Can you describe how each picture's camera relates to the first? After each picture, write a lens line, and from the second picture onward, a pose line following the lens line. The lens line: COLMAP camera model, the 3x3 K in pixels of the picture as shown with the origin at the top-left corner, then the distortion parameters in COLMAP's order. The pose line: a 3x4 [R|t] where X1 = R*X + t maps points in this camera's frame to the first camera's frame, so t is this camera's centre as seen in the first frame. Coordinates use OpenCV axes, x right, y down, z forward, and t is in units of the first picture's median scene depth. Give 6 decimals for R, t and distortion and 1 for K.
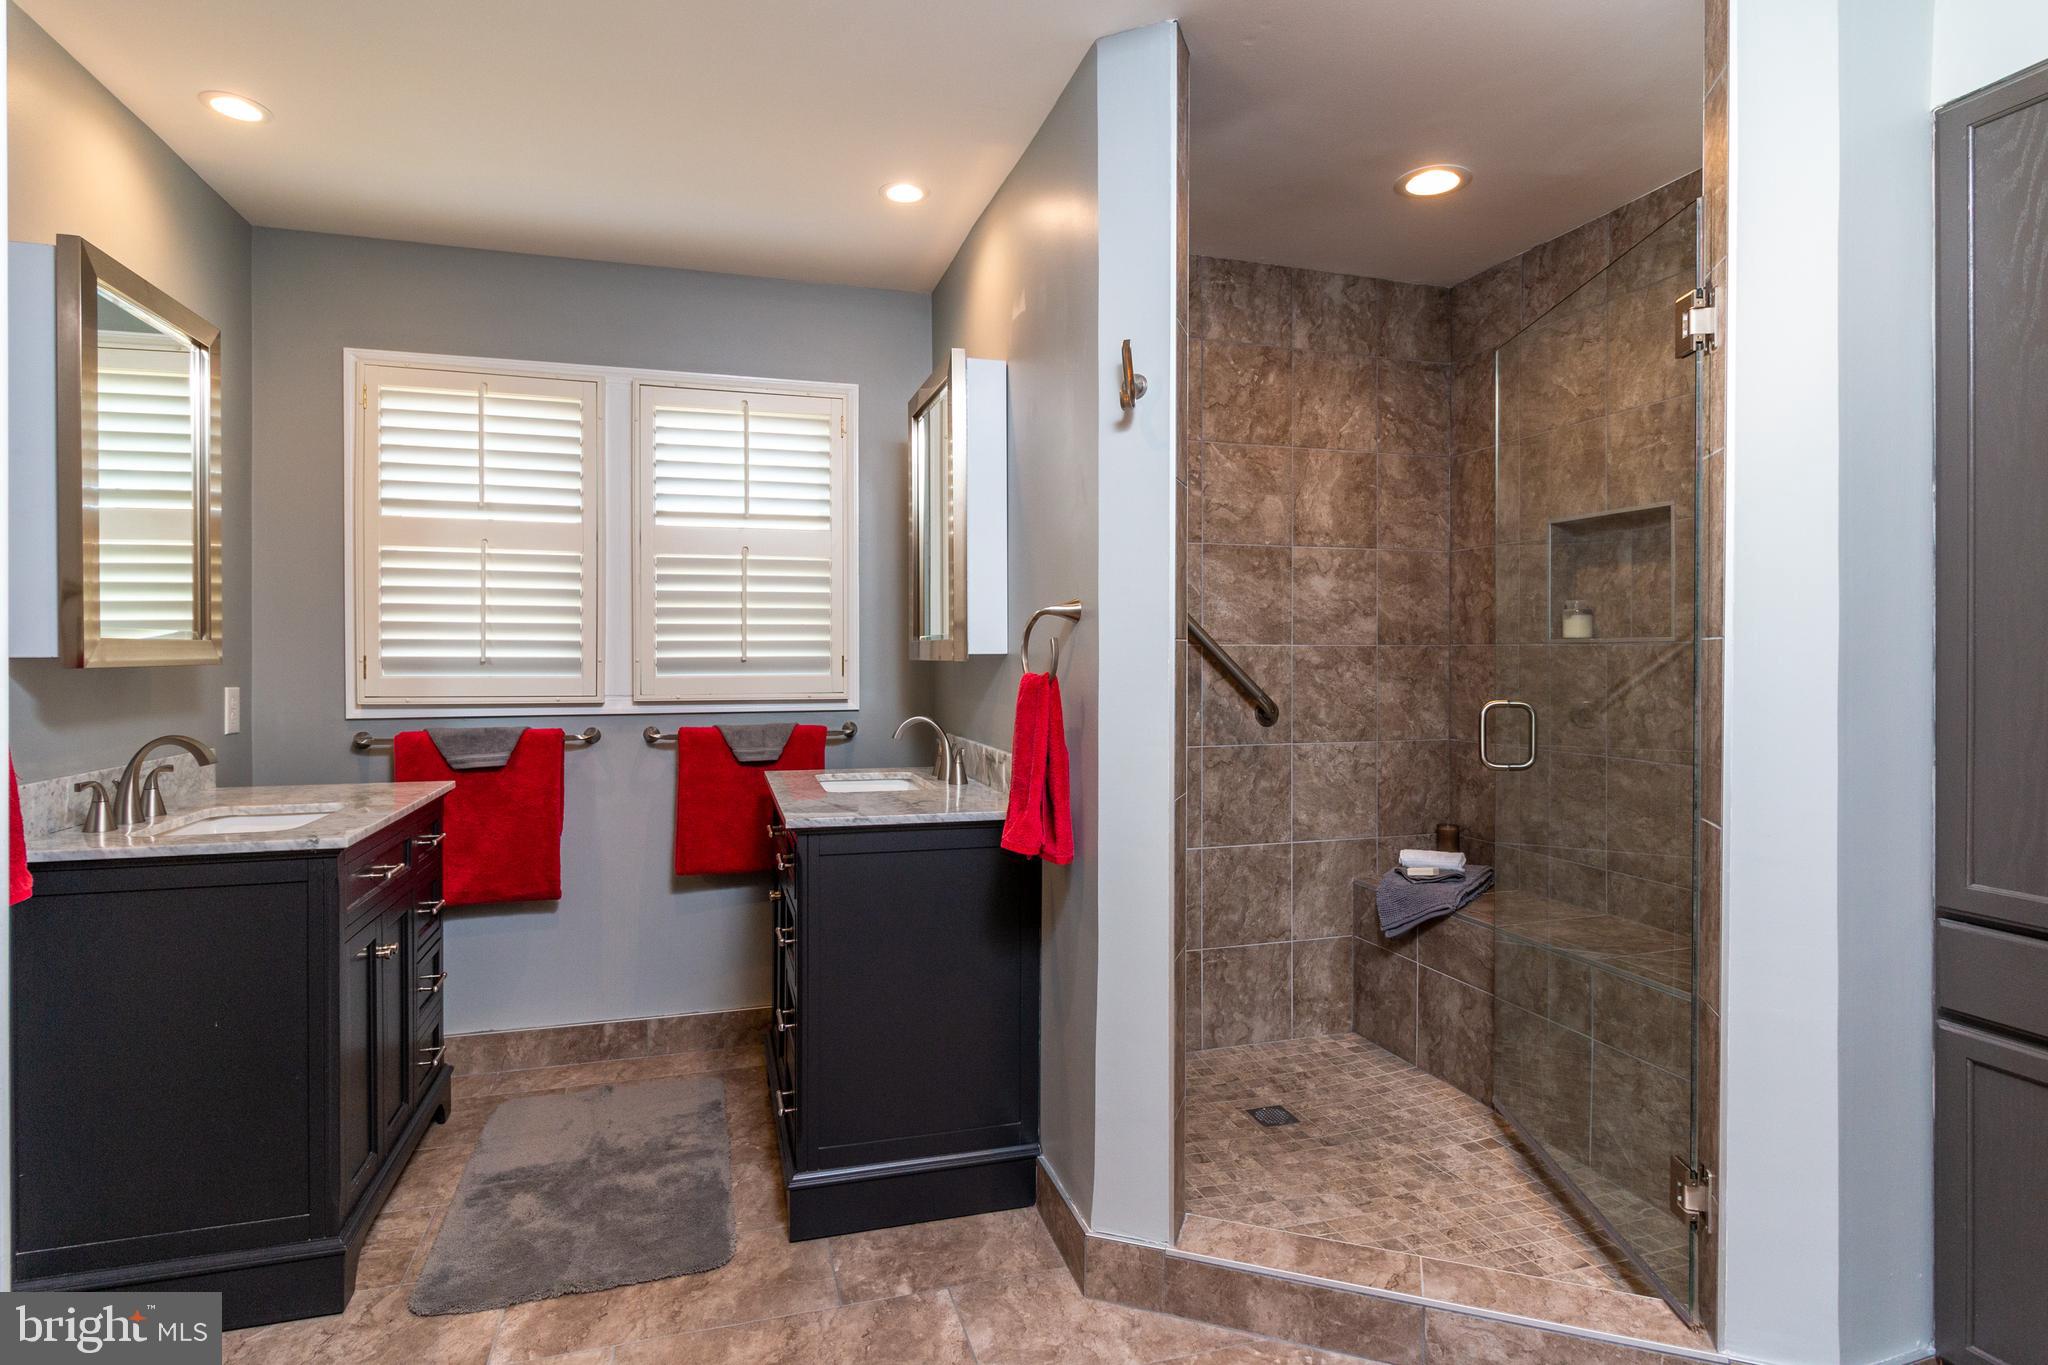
lens RADIAL K [[1049.7, 0, 1011.4], [0, 1049.7, 665.2], [0, 0, 1]] dist [0.001466, -0.001318]
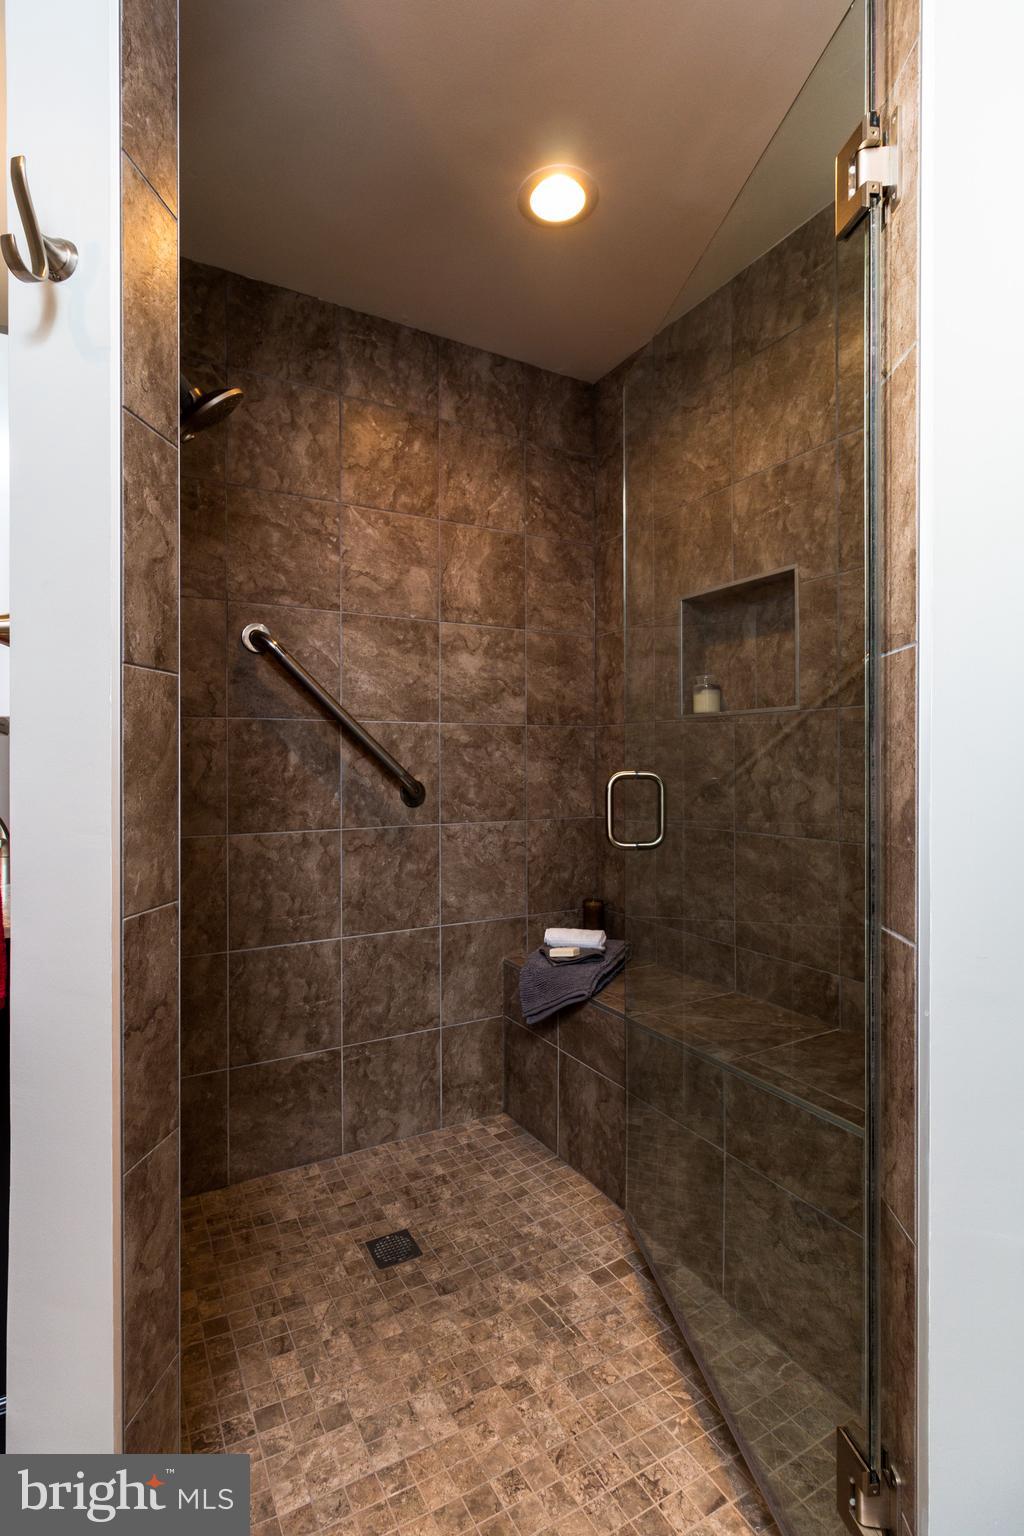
lens RADIAL K [[721.5, 0, 511.2], [0, 721.5, 767.8], [0, 0, 1]] dist [0.002276, -0.000388]
pose [[0.973992, -0.002973, 0.226565, 0.199200], [0.004235, 0.999978, -0.005086, 0.028753], [-0.226544, 0.005914, 0.973983, 0.368544]]
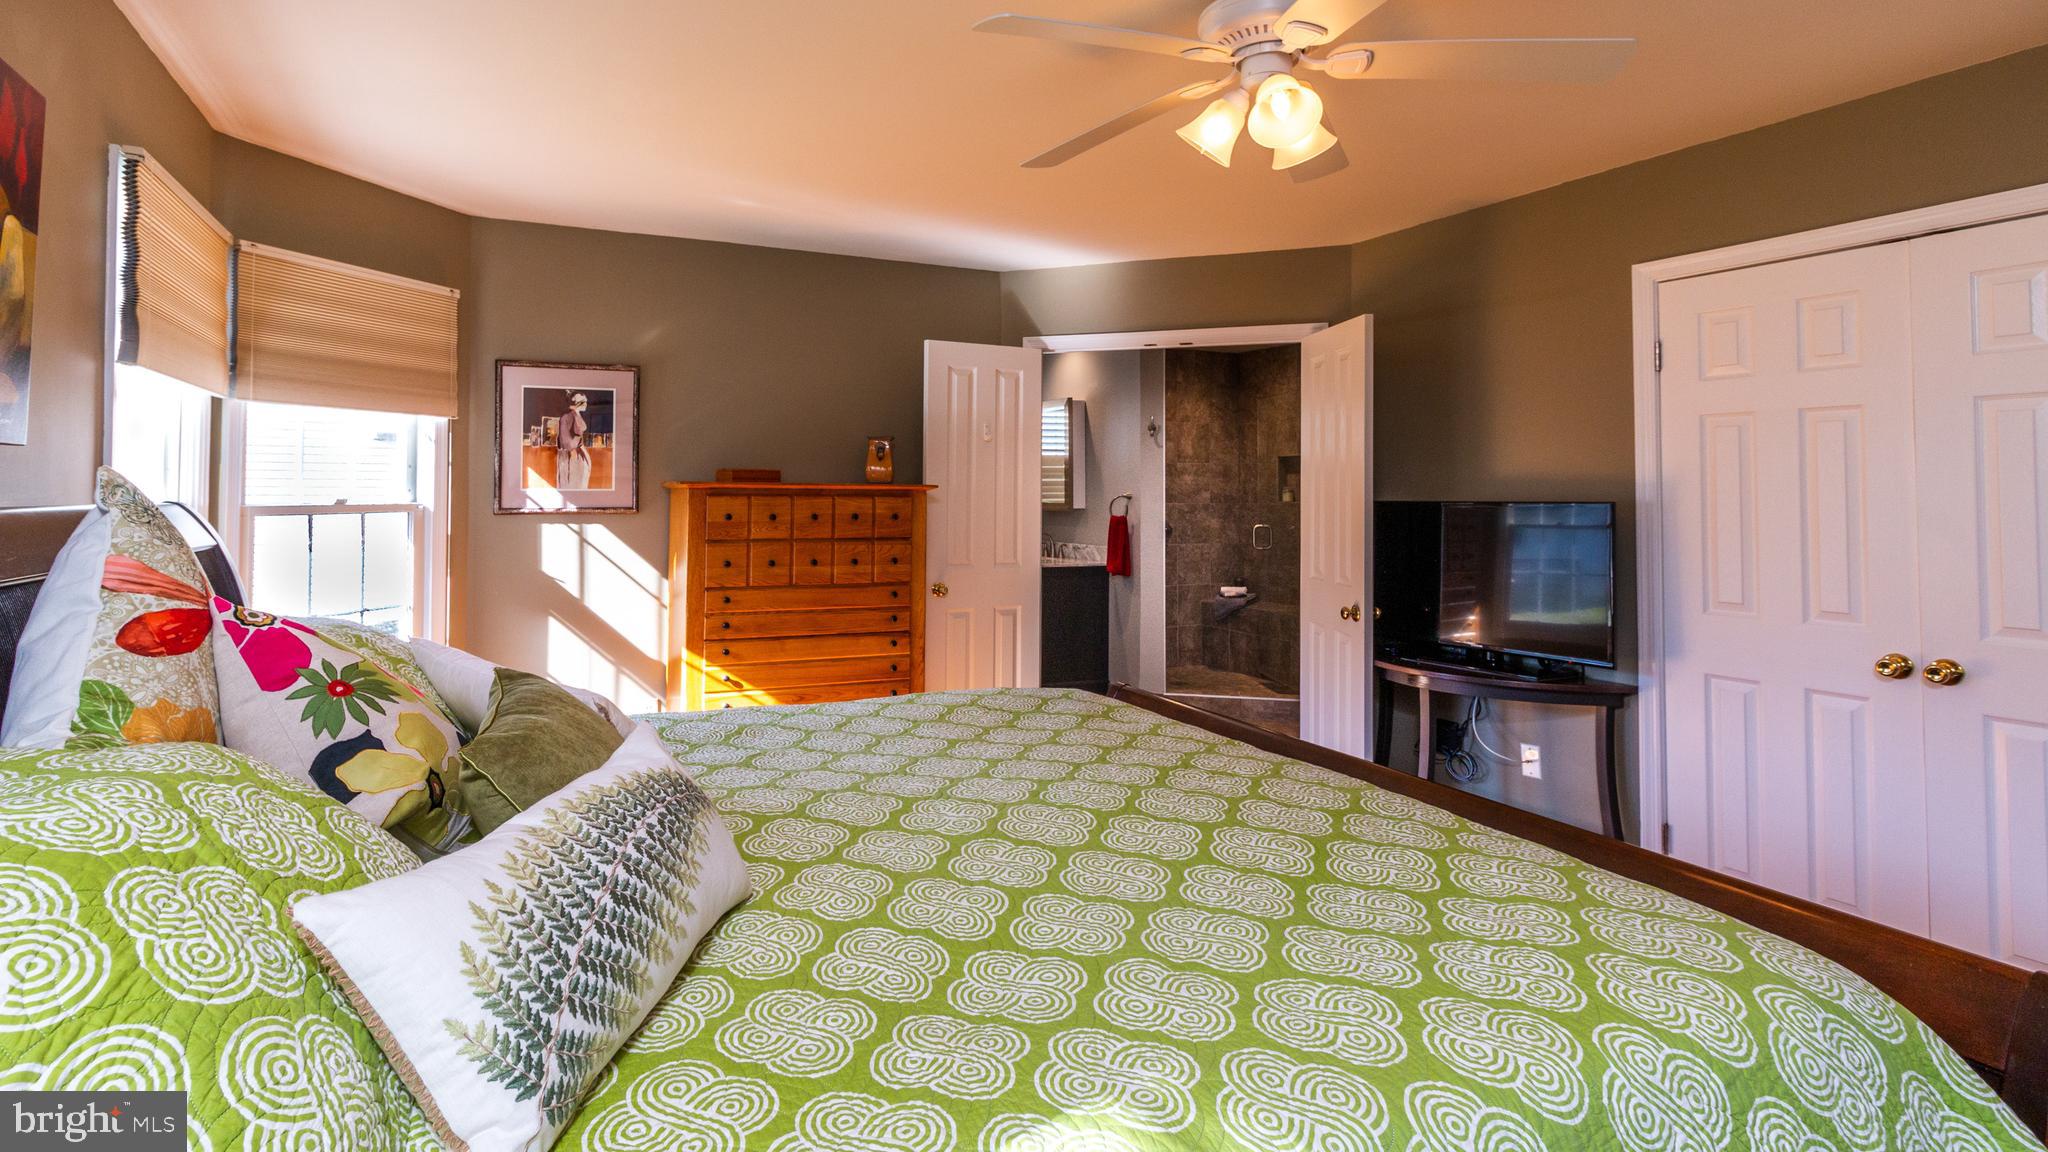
lens RADIAL K [[929.7, 0, 958.2], [0, 929.7, 480.9], [0, 0, 1]] dist [-0.001614, 0.000853]
pose [[0.991819, 0.002283, 0.127632, -0.558807], [0.000948, 0.999681, -0.025250, -0.019089], [-0.127649, 0.025165, 0.991500, -1.169337]]
